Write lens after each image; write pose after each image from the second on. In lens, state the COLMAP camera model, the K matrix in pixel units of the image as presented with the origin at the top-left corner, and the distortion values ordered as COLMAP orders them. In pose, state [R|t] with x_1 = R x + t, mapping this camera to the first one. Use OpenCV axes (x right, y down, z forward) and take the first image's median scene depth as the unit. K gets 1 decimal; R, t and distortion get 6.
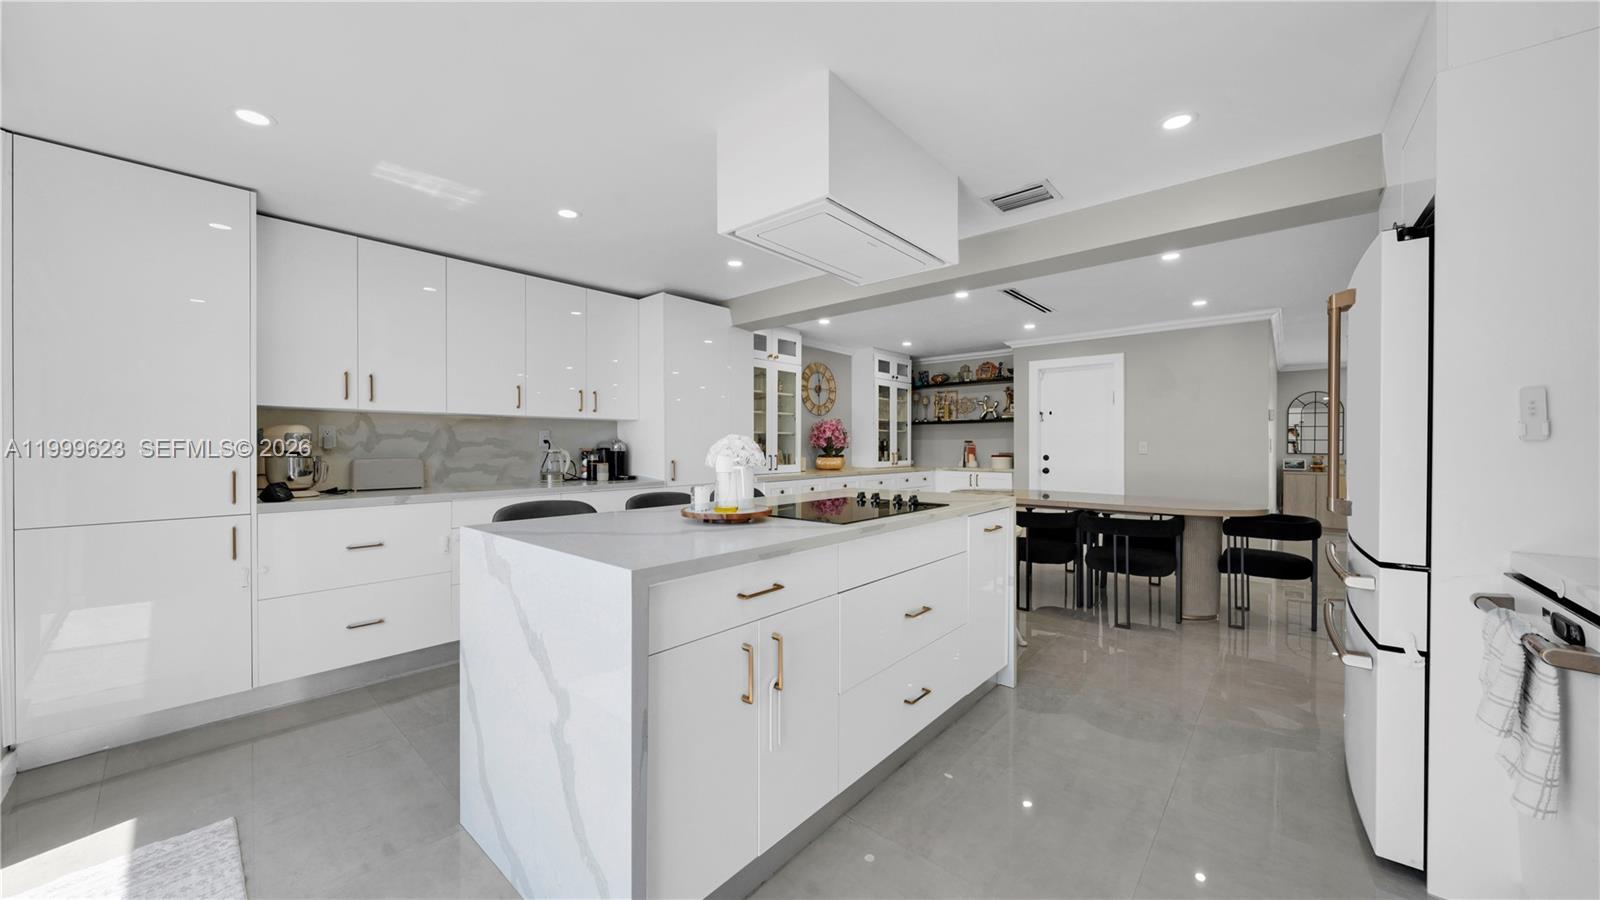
lens RADIAL K [[553.0, 0, 793.5], [0, 553.0, 444.7], [0, 0, 1]] dist [-0.007510, -0.000483]
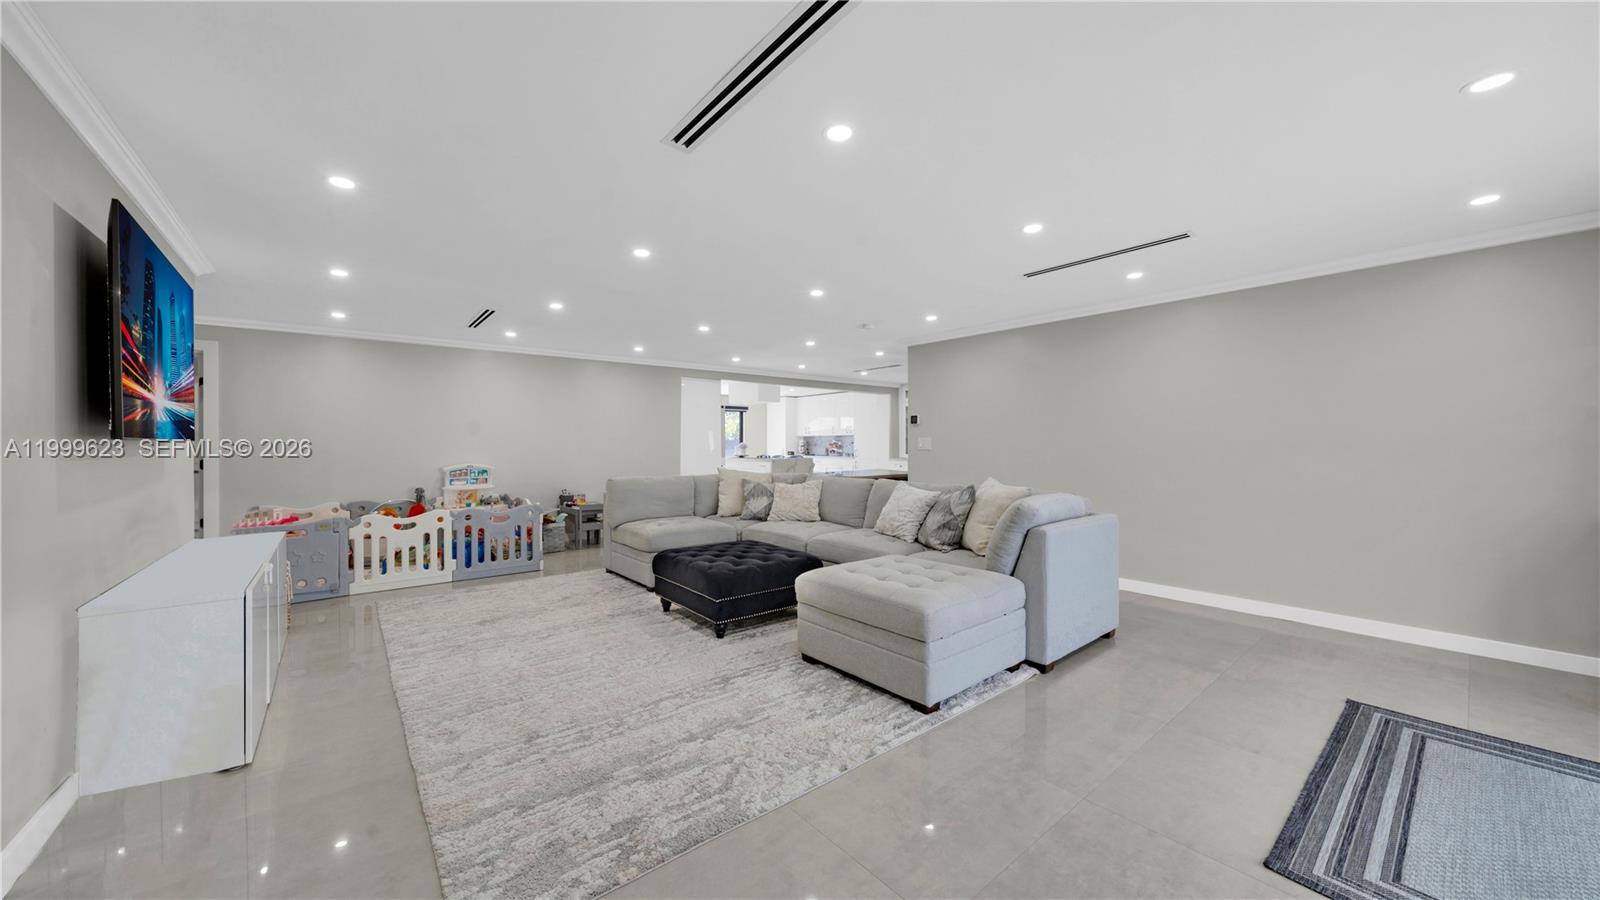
lens RADIAL K [[553.0, 0, 763.6], [0, 553.0, 444.9], [0, 0, 1]] dist [-0.007510, -0.000483]
pose [[-0.181892, 0.000708, -0.983318, 1.892988], [0.005731, 0.999984, -0.000340, 0.004296], [0.983302, -0.005697, -0.181893, 0.796081]]
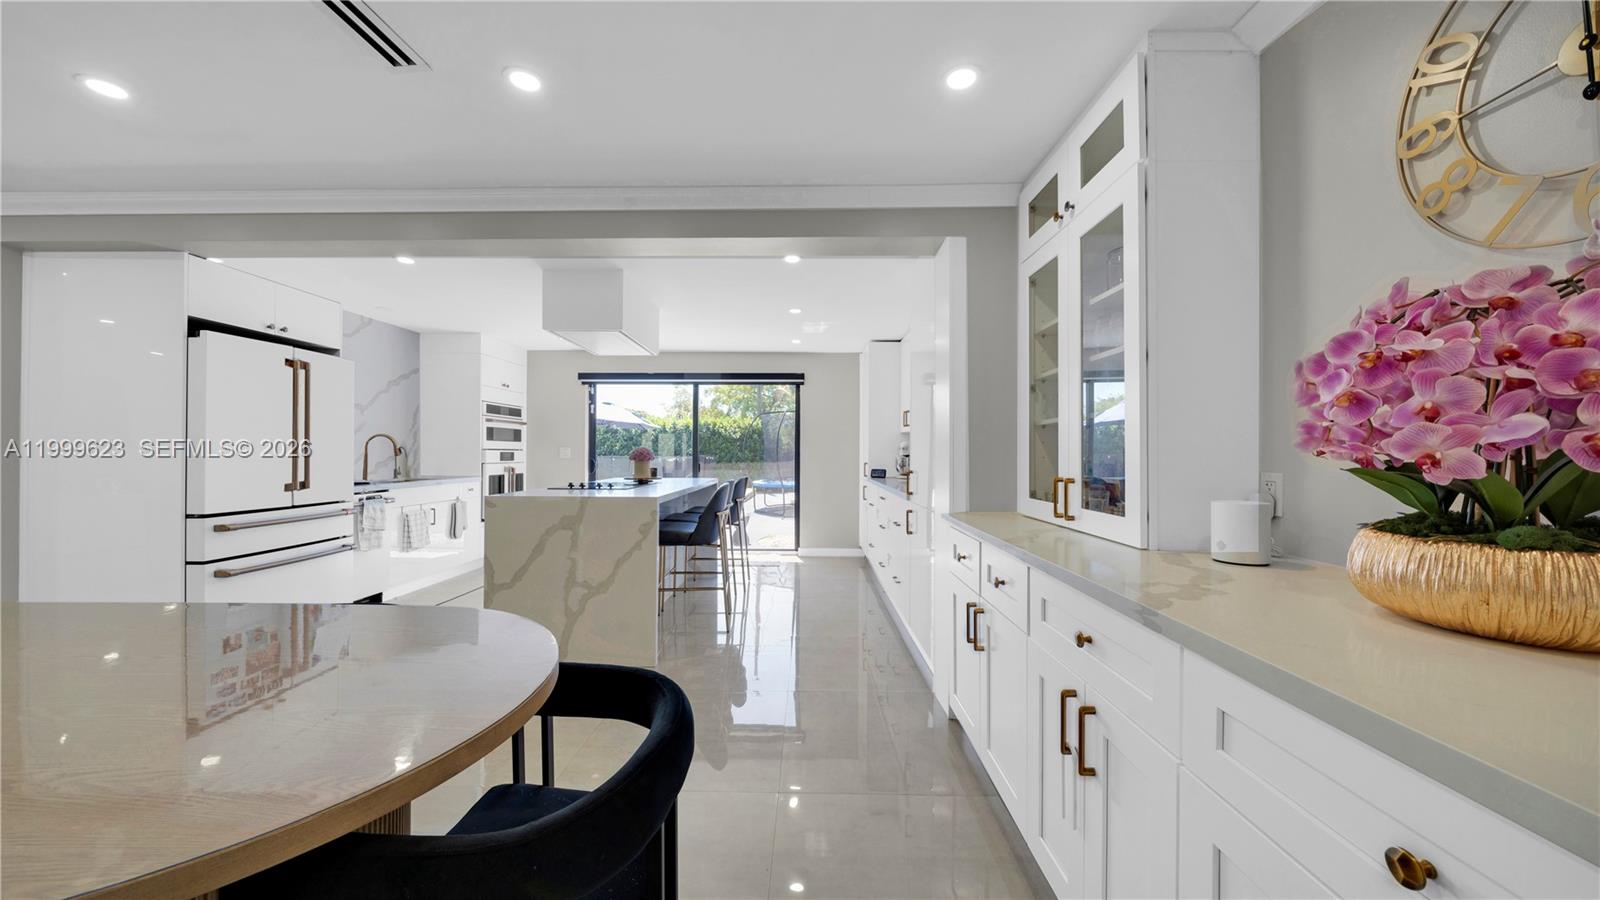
lens RADIAL K [[543.9, 0, 799.5], [0, 543.9, 450.3], [0, 0, 1]] dist [-0.005363, -0.000943]
pose [[-0.755388, -0.005658, -0.655253, 0.335110], [-0.003378, 0.999983, -0.004740, 0.001841], [0.655269, -0.001367, -0.755394, 1.155802]]
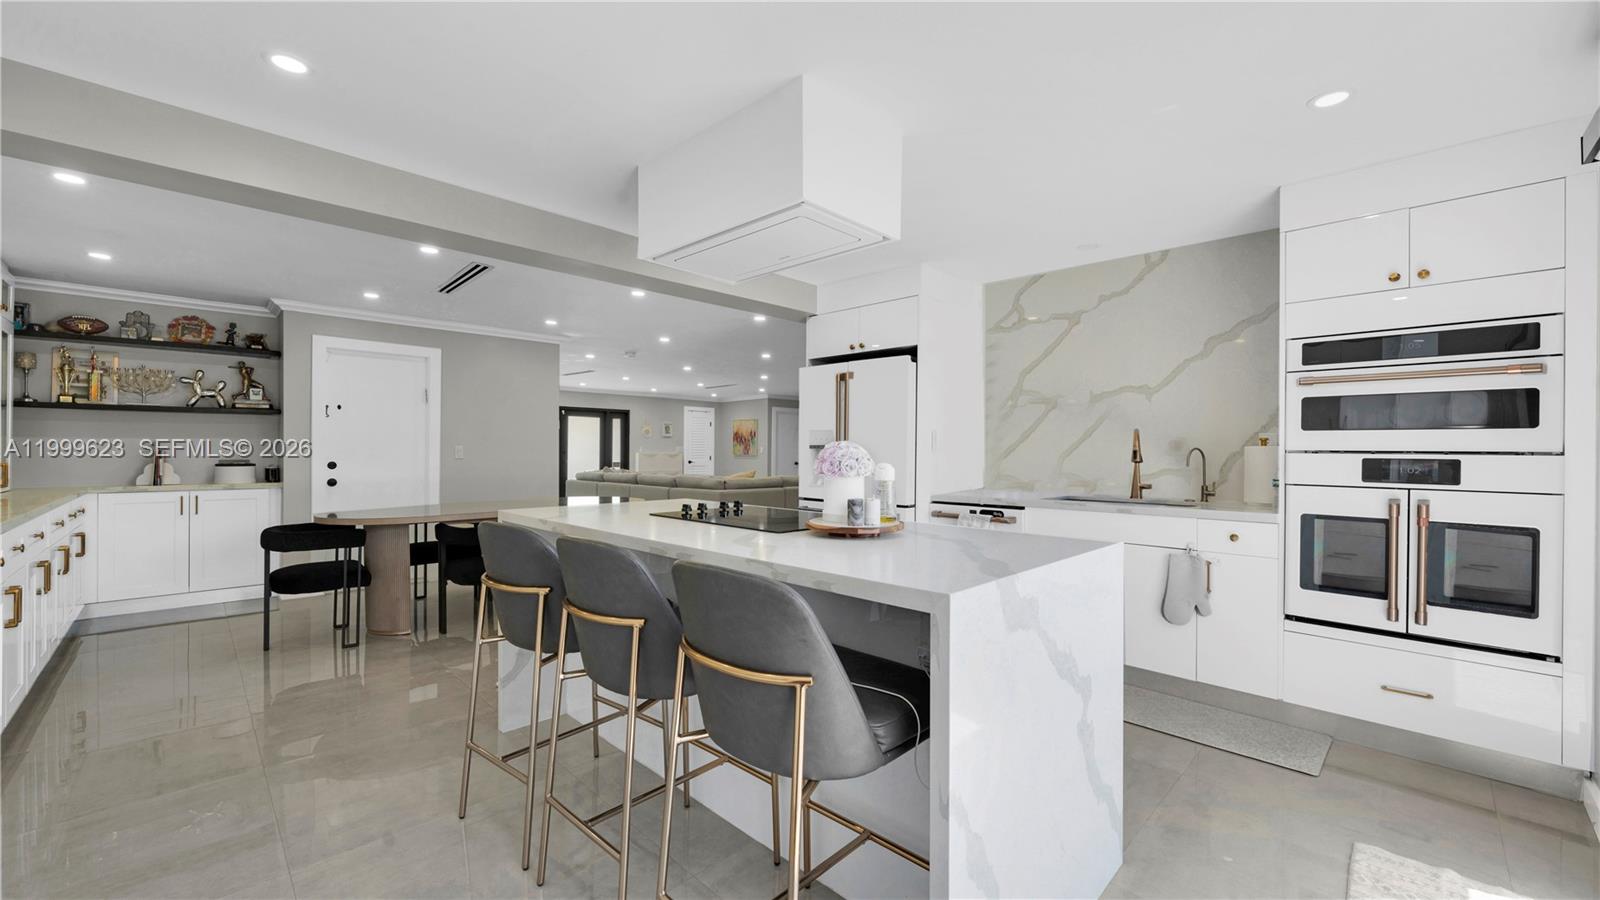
lens RADIAL K [[616.5, 0, 791.2], [0, 616.5, 458.9], [0, 0, 1]] dist [-0.005702, -0.001743]
pose [[0.060153, -0.012751, 0.998108, -0.406253], [-0.006373, 0.999893, 0.013158, -0.000627], [-0.998169, -0.007152, 0.060065, 0.366328]]
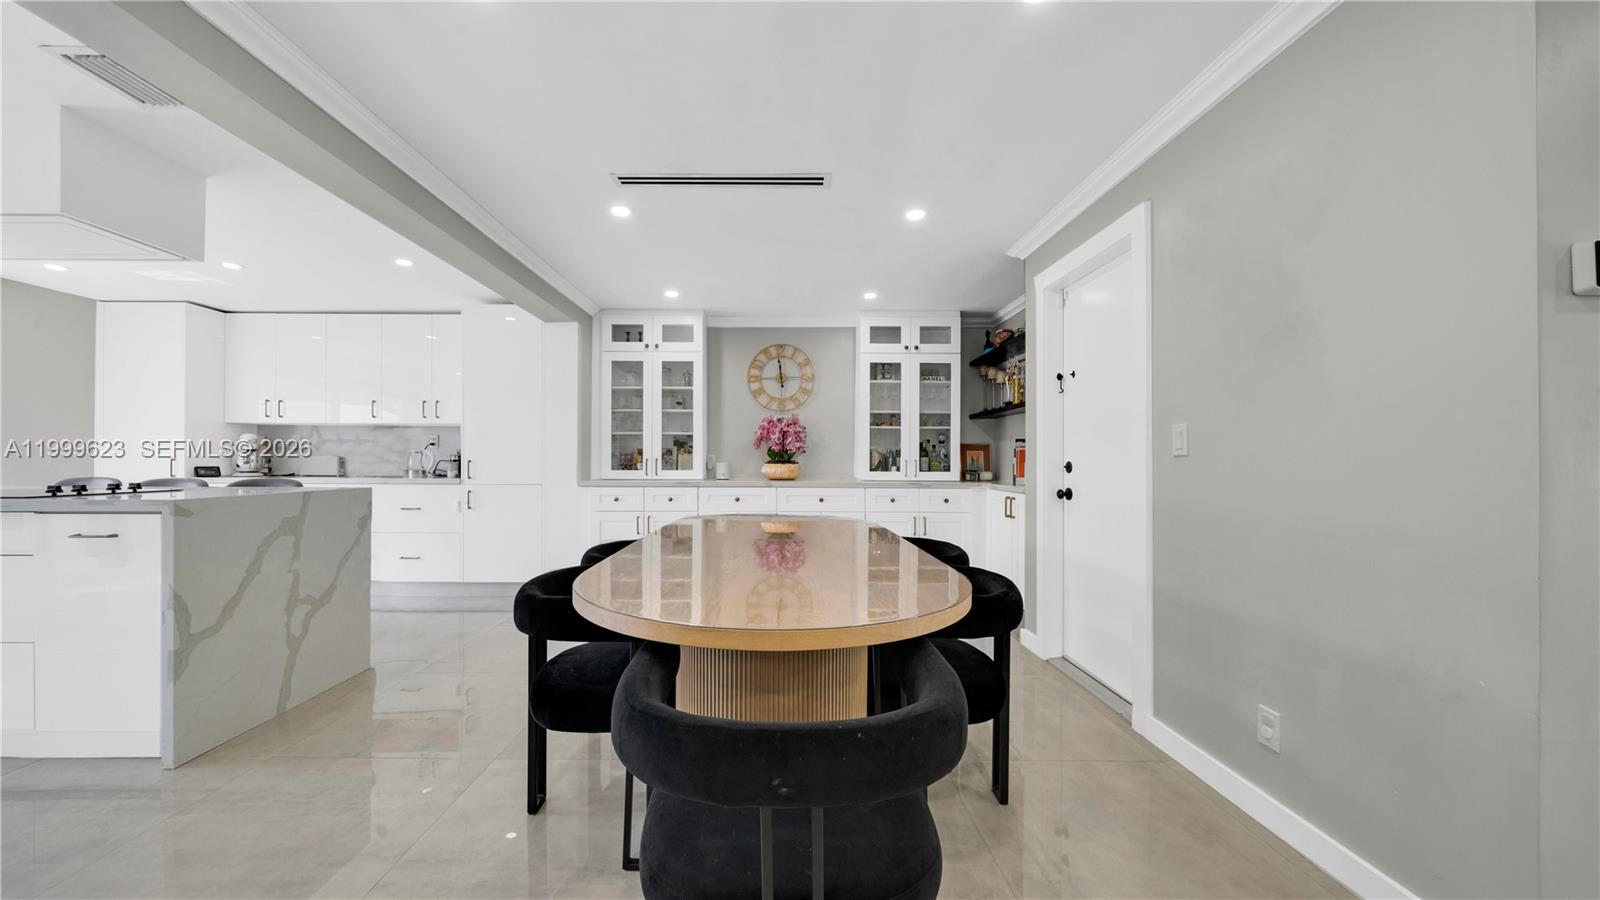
lens RADIAL K [[557.6, 0, 781.9], [0, 557.6, 459.0], [0, 0, 1]] dist [-0.000469, -0.000338]
pose [[0.678566, -0.000615, -0.734540, 0.753779], [-0.003147, 0.999988, -0.003745, 0.021992], [0.734533, 0.004853, 0.678556, 0.548450]]
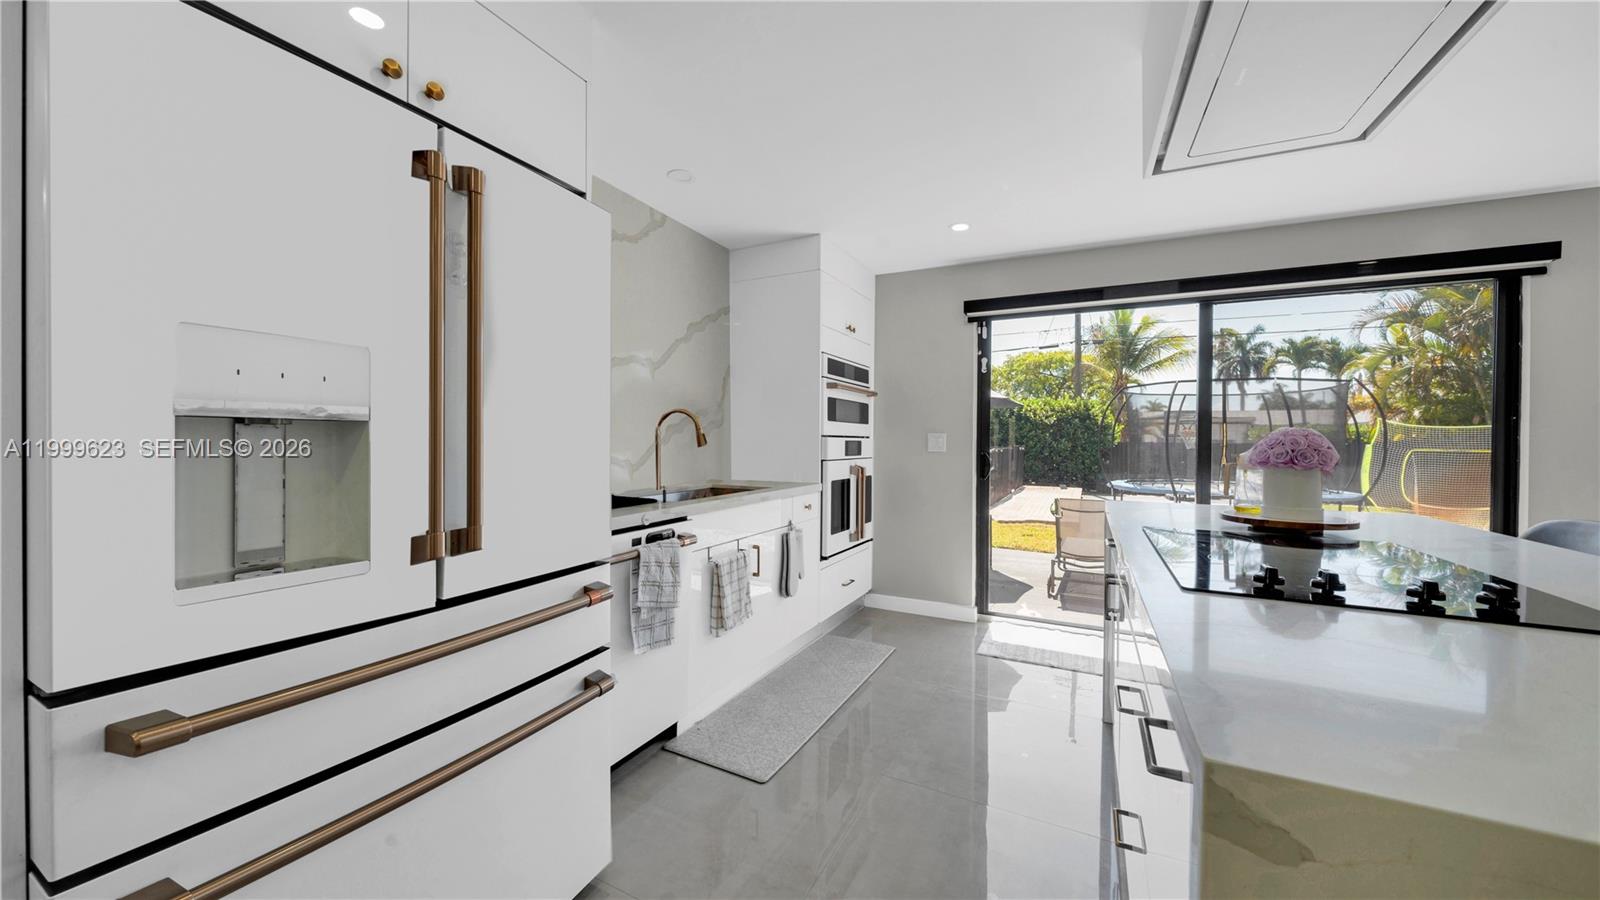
lens RADIAL K [[553.0, 0, 808.3], [0, 553.0, 445.9], [0, 0, 1]] dist [-0.007510, -0.000483]
pose [[-0.965876, -0.003645, -0.258980, 0.287483], [-0.006692, 0.999918, 0.010887, 0.001603], [0.258919, 0.012248, -0.965821, 0.570712]]
